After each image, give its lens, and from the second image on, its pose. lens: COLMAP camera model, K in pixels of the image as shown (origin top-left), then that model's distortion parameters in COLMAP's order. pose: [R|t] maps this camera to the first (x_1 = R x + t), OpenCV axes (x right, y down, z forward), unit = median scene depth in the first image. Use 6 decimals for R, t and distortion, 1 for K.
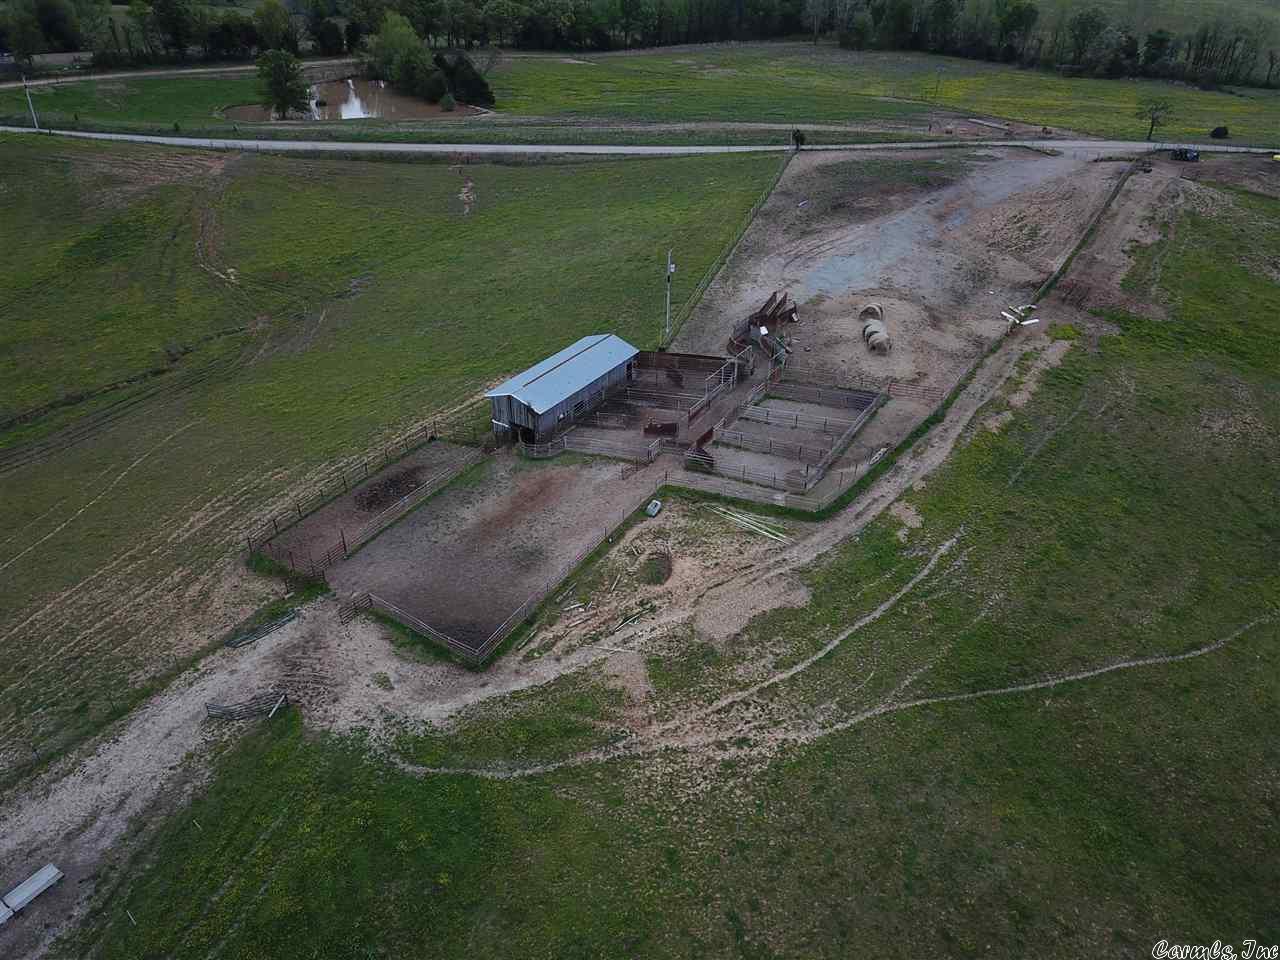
lens RADIAL K [[975.4, 0, 642.7], [0, 975.4, 476.3], [0, 0, 1]] dist [0.015158, -0.004650]
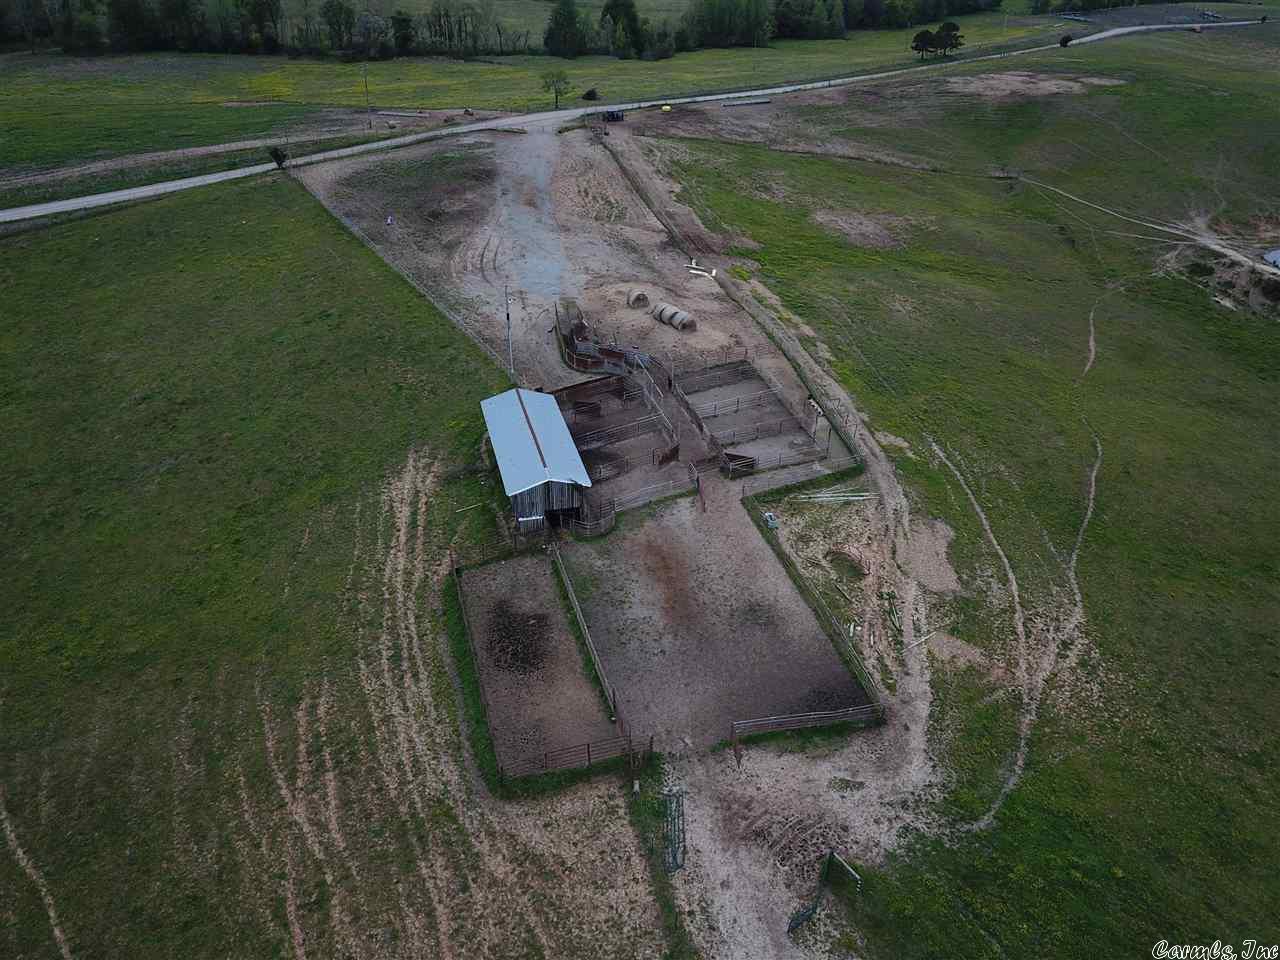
lens RADIAL K [[975.1, 0, 640.0], [0, 975.1, 480.0], [0, 0, 1]] dist [0.016952, -0.011552]
pose [[0.675985, -0.373145, 0.635458, -0.646275], [0.362111, 0.919230, 0.154573, -0.193024], [-0.641810, 0.125618, 0.756505, 0.301234]]
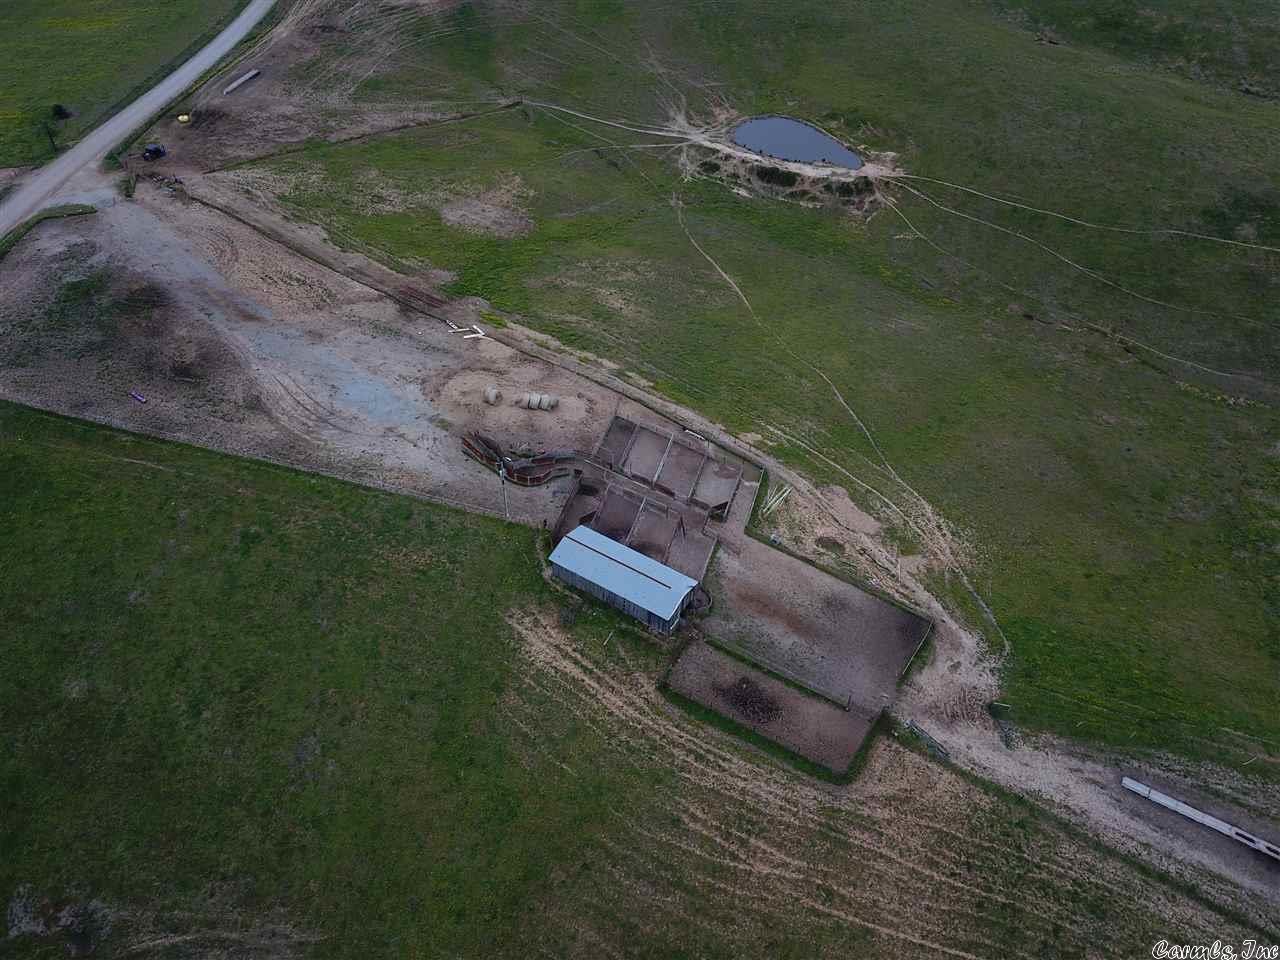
lens RADIAL K [[975.1, 0, 640.0], [0, 975.1, 480.0], [0, 0, 1]] dist [0.016952, -0.011552]
pose [[-0.013107, -0.690261, 0.723441, -0.961207], [0.479063, 0.630726, 0.610478, -0.993717], [-0.877683, 0.354575, 0.322412, 0.608175]]
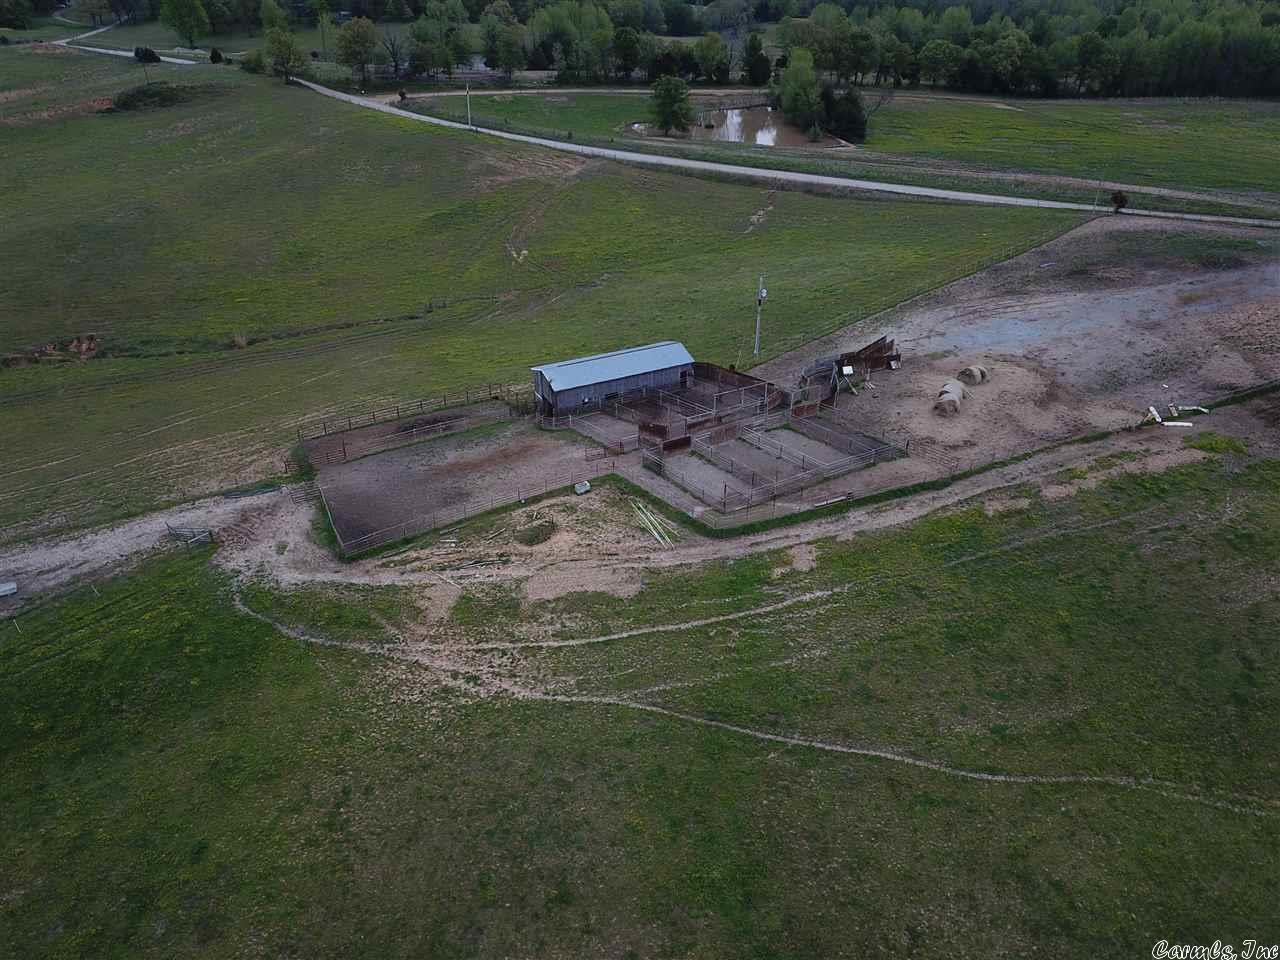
lens RADIAL K [[975.4, 0, 642.7], [0, 975.4, 476.3], [0, 0, 1]] dist [0.015158, -0.004650]
pose [[0.867321, 0.236121, -0.438180, 0.508705], [-0.250565, 0.967763, 0.025535, -0.023048], [0.430083, 0.087646, 0.898525, 0.036072]]
